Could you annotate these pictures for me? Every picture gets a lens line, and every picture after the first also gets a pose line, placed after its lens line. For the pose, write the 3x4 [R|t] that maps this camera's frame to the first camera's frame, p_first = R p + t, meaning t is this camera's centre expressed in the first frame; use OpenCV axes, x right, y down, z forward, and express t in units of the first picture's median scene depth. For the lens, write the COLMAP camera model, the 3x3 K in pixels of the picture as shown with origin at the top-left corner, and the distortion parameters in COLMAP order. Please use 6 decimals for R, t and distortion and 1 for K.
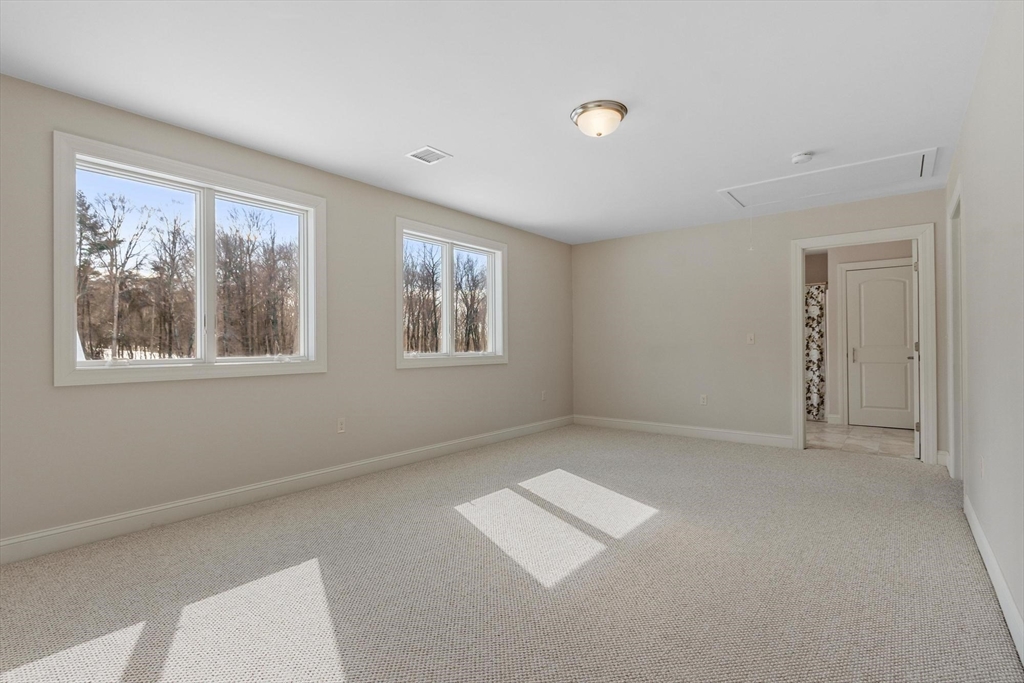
lens RADIAL K [[489.7, 0, 517.1], [0, 489.7, 340.5], [0, 0, 1]] dist [0.005347, -0.003689]
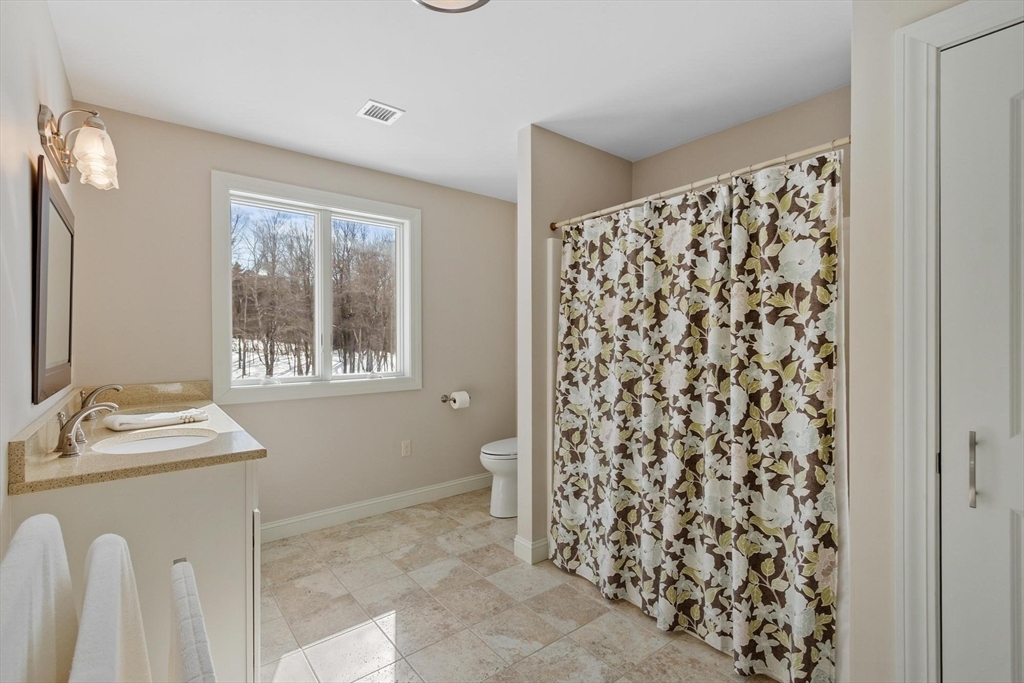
lens RADIAL K [[457.6, 0, 506.6], [0, 457.6, 341.6], [0, 0, 1]] dist [0.001476, 0.001820]
pose [[0.973894, 0.000654, -0.227001, 0.513442], [0.003968, 0.999794, 0.019905, -0.023699], [0.226967, -0.020287, 0.973691, 0.737247]]
